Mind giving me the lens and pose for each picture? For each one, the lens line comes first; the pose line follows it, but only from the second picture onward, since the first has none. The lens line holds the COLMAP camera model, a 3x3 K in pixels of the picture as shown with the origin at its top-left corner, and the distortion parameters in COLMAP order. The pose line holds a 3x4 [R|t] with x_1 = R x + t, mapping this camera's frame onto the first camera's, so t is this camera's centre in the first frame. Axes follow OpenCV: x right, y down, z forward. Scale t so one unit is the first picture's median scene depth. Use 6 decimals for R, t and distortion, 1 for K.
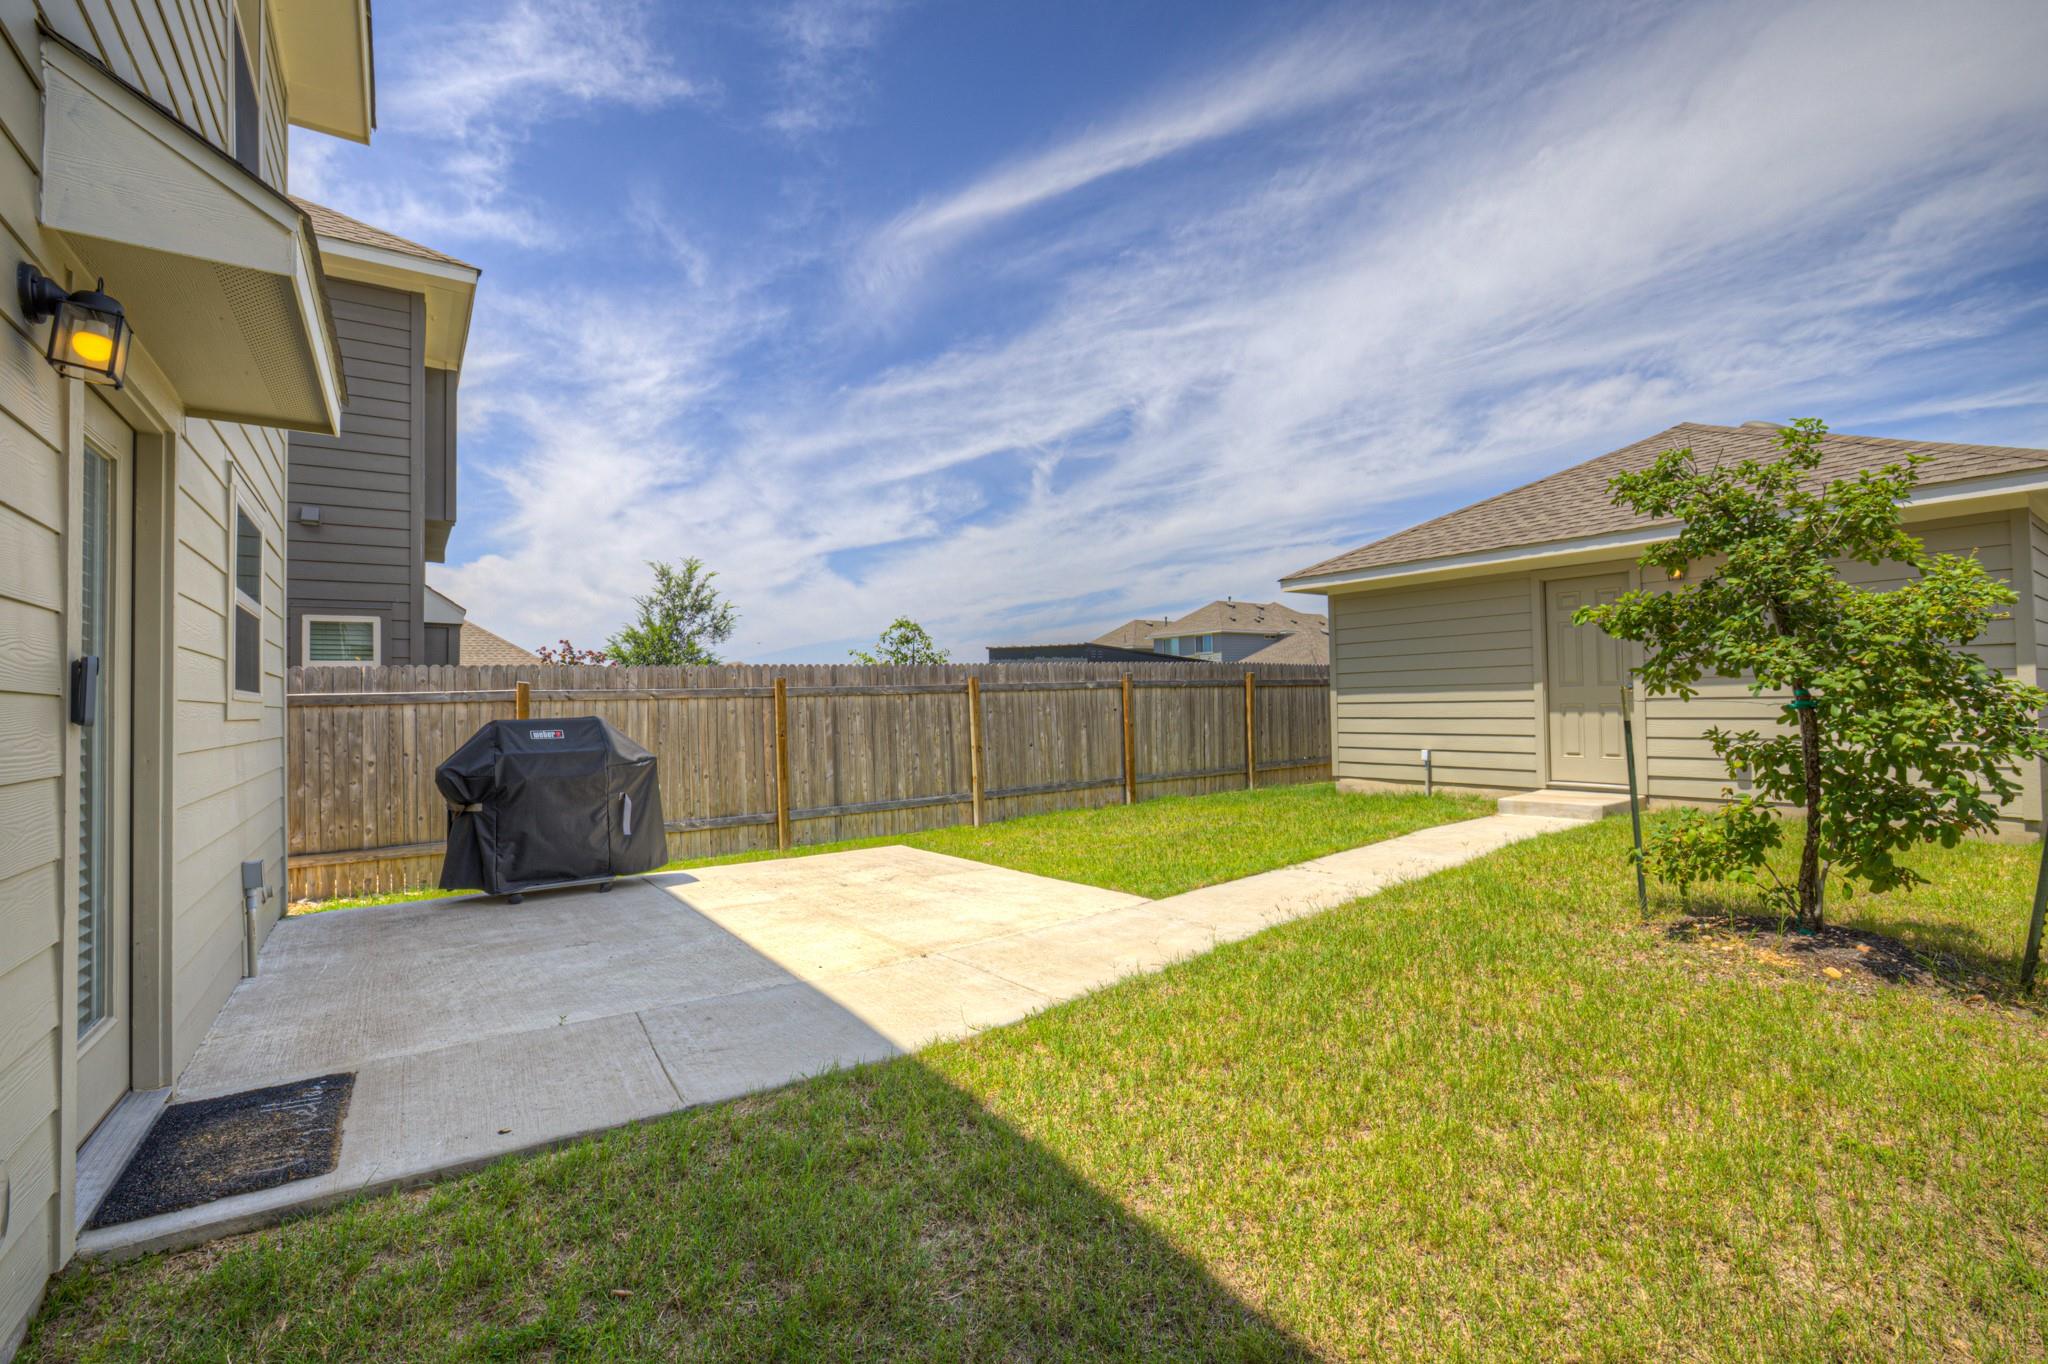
lens RADIAL K [[872.8, 0, 994.0], [0, 872.8, 696.4], [0, 0, 1]] dist [-0.027654, 0.003182]
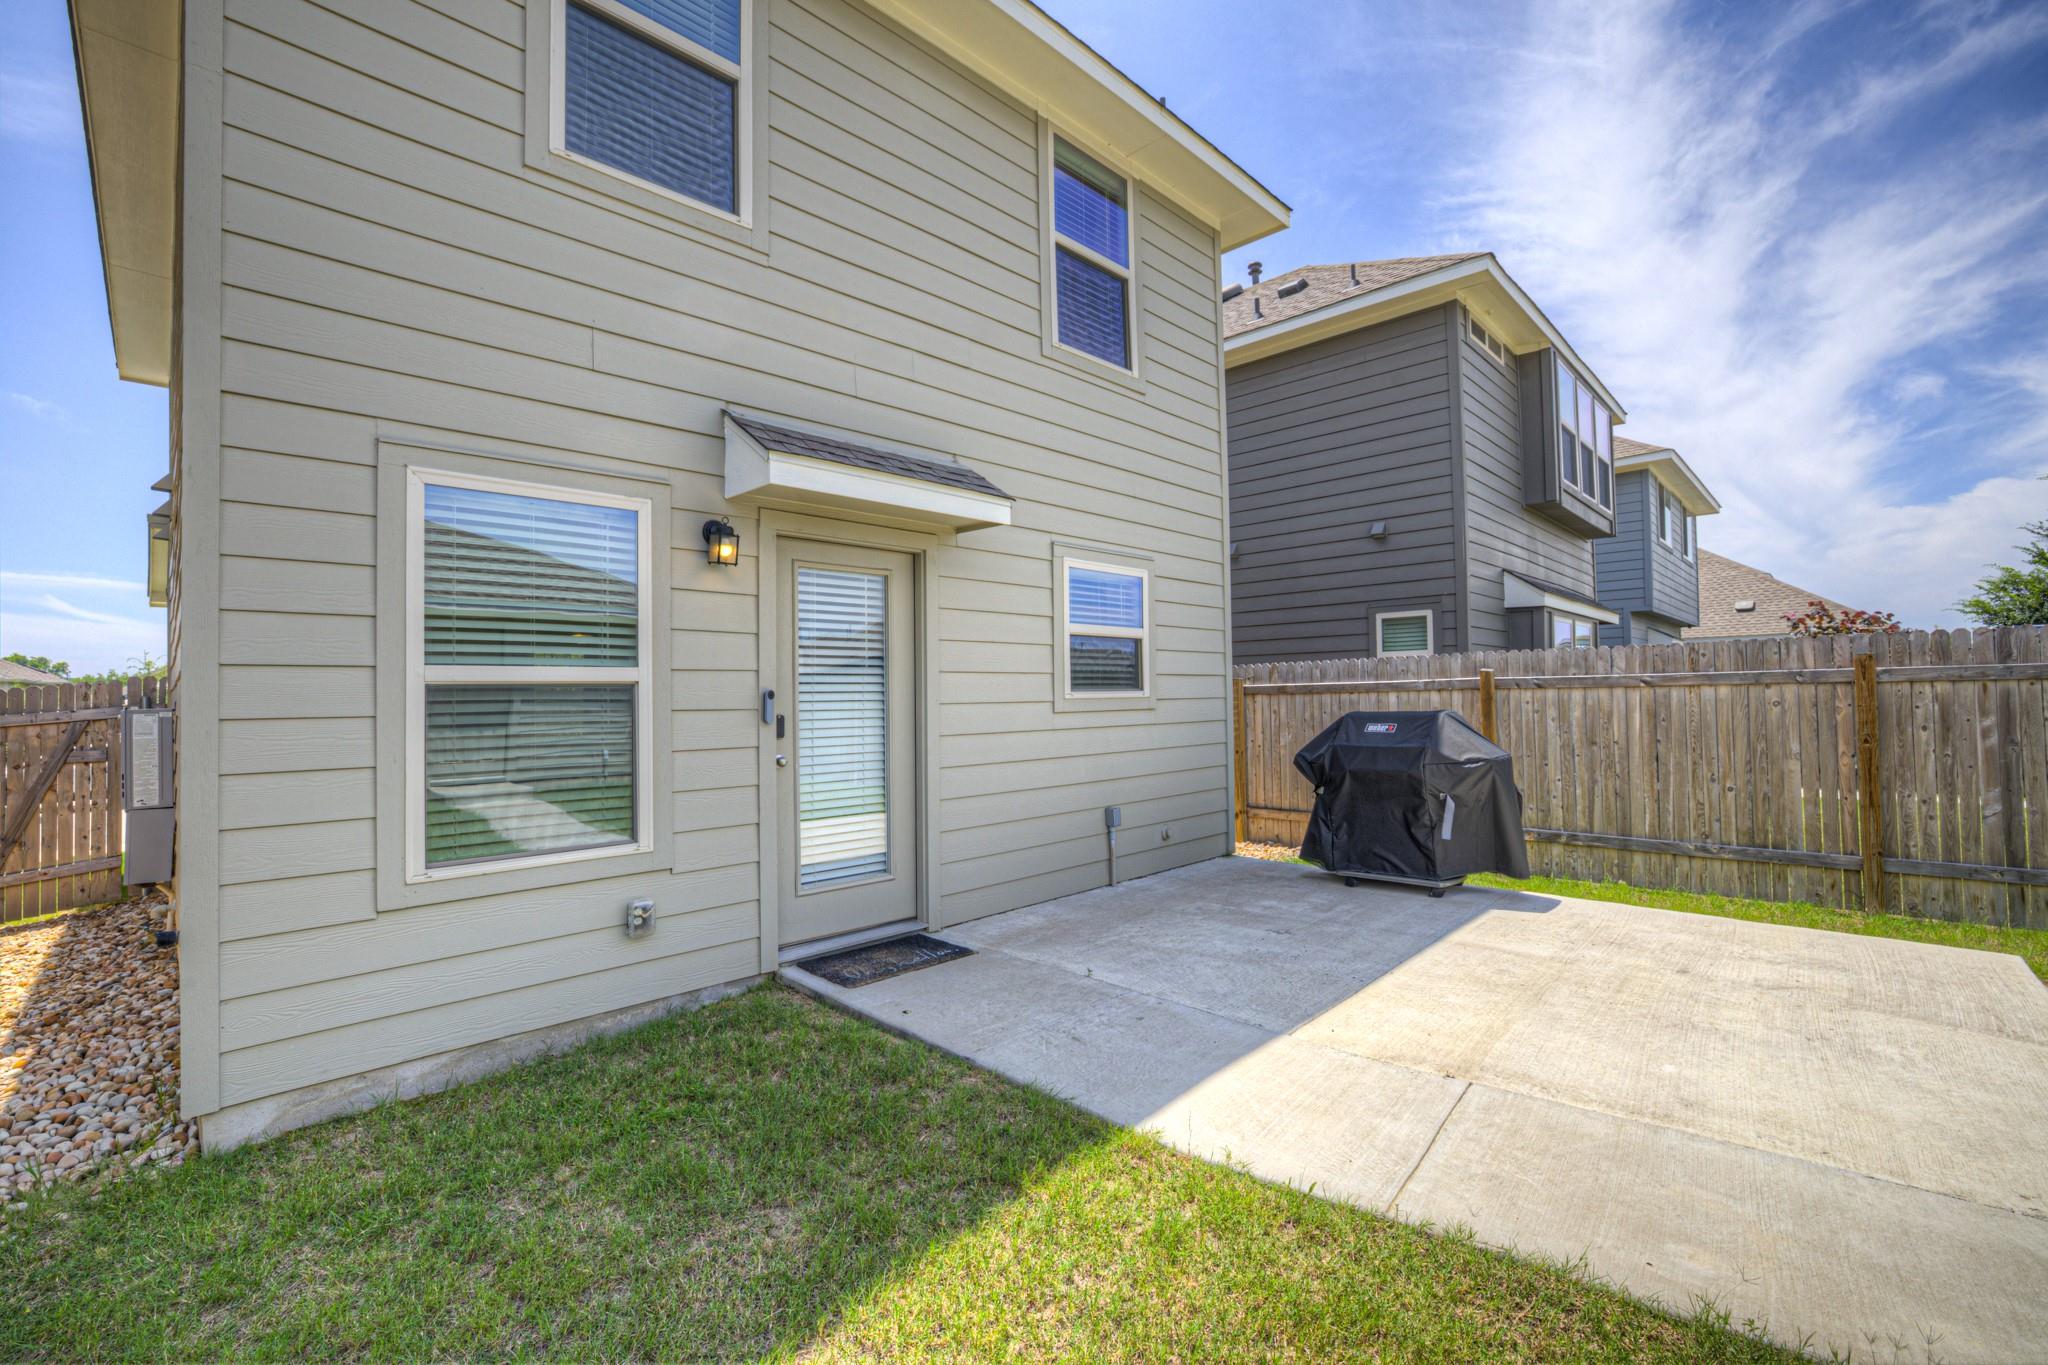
lens RADIAL K [[872.8, 0, 1040.3], [0, 872.8, 684.8], [0, 0, 1]] dist [-0.027654, 0.003182]
pose [[0.220316, 0.005470, -0.975413, 0.253873], [0.017685, 0.999798, 0.009601, -0.015159], [0.975268, -0.019365, 0.220174, 0.255403]]
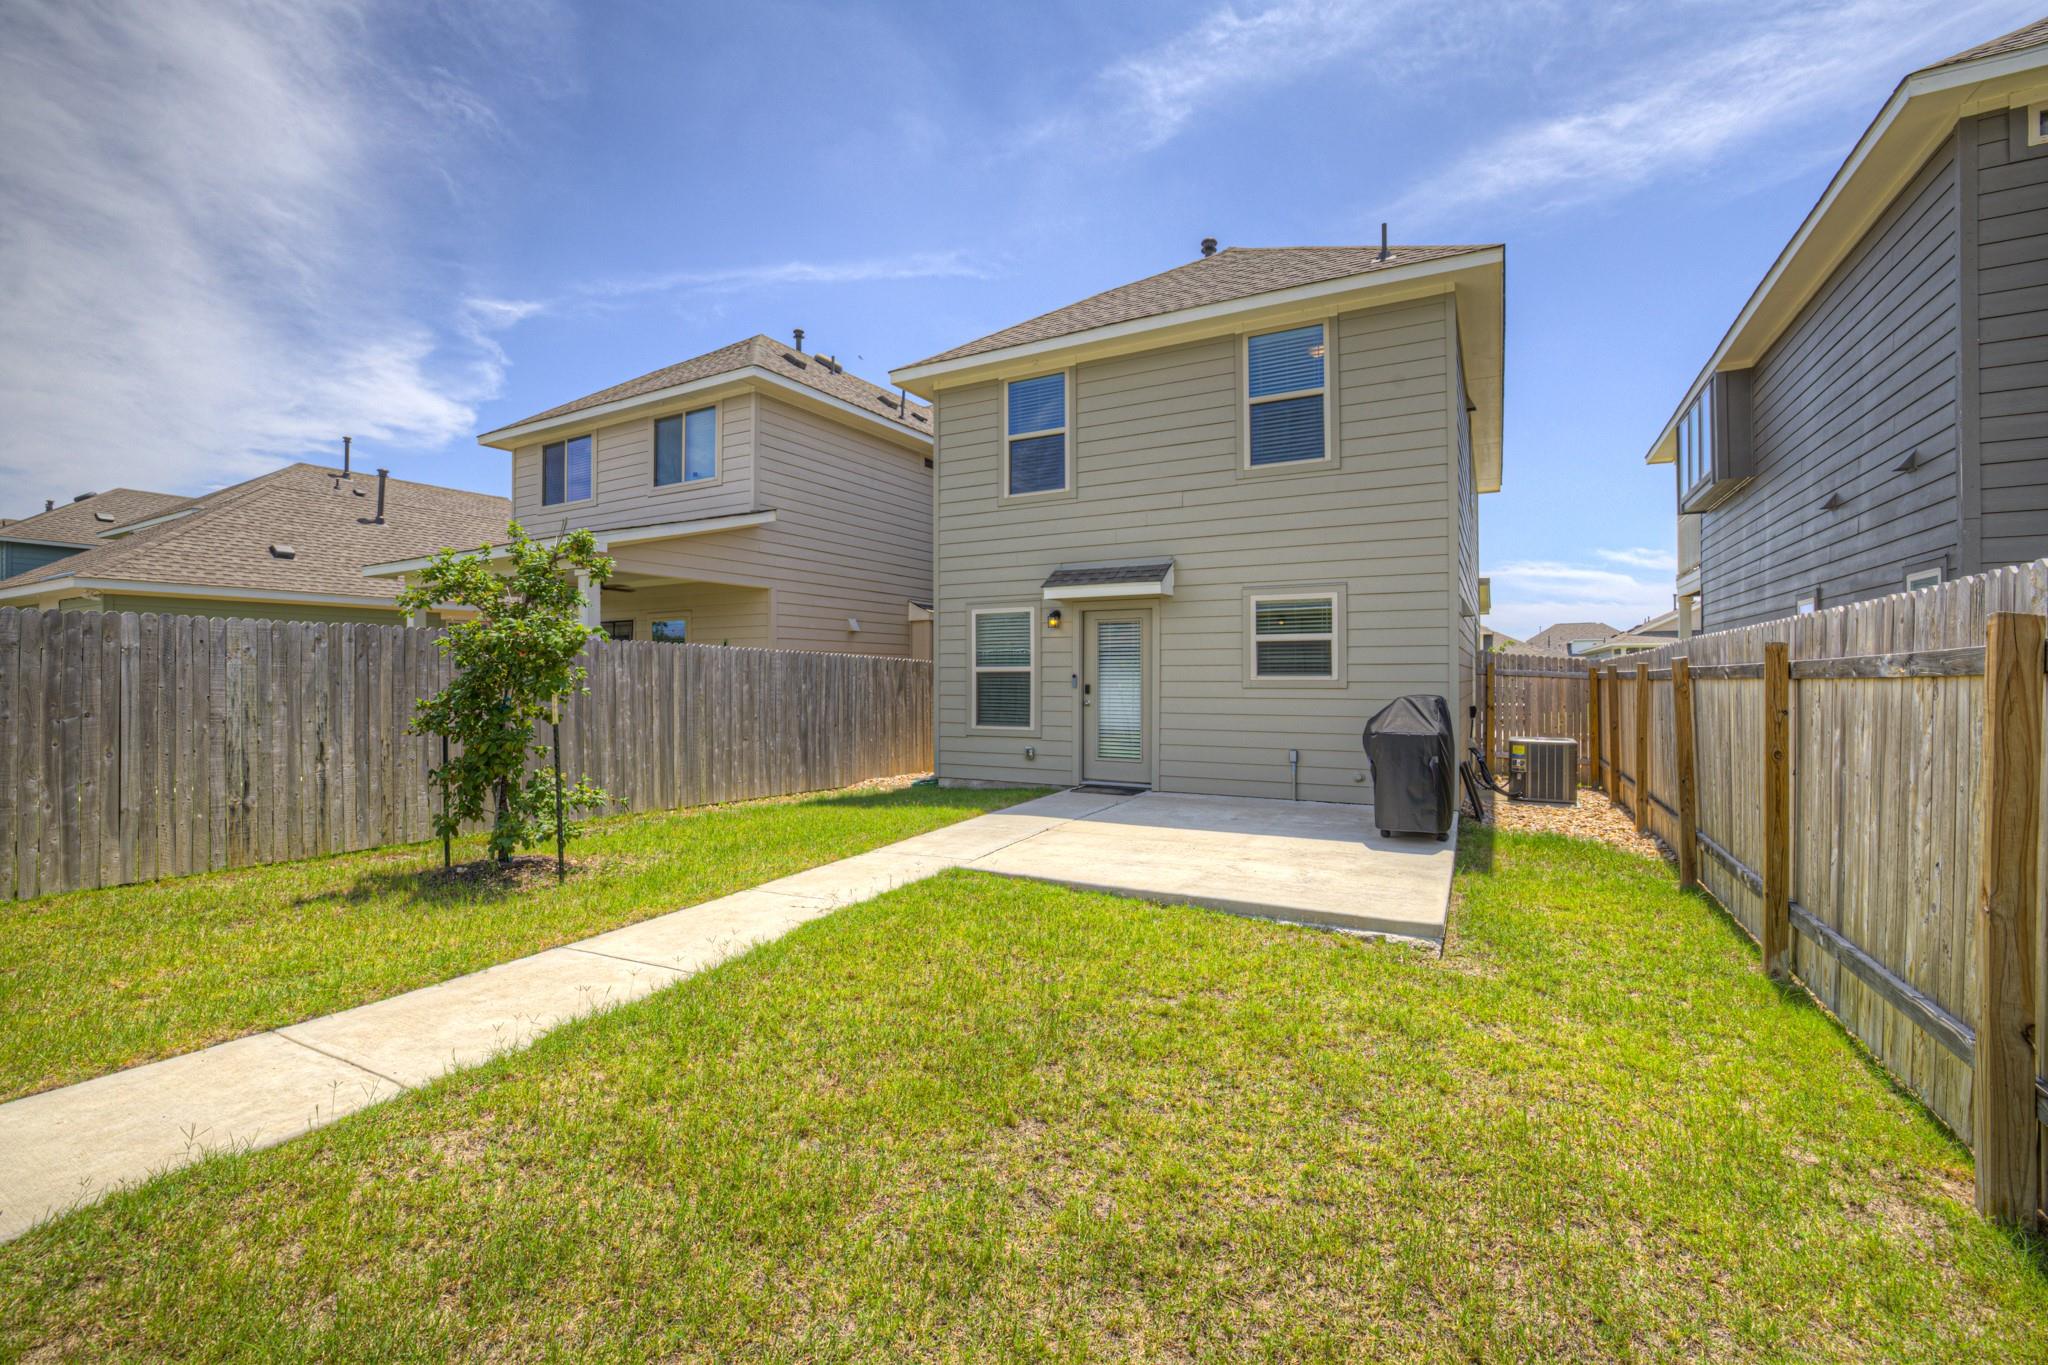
lens RADIAL K [[872.8, 0, 1019.8], [0, 872.8, 679.7], [0, 0, 1]] dist [-0.027654, 0.003182]
pose [[-0.877008, 0.024758, -0.479837, 0.435755], [0.023923, 0.999683, 0.007856, -0.014150], [0.479879, -0.004590, -0.877322, 1.475496]]
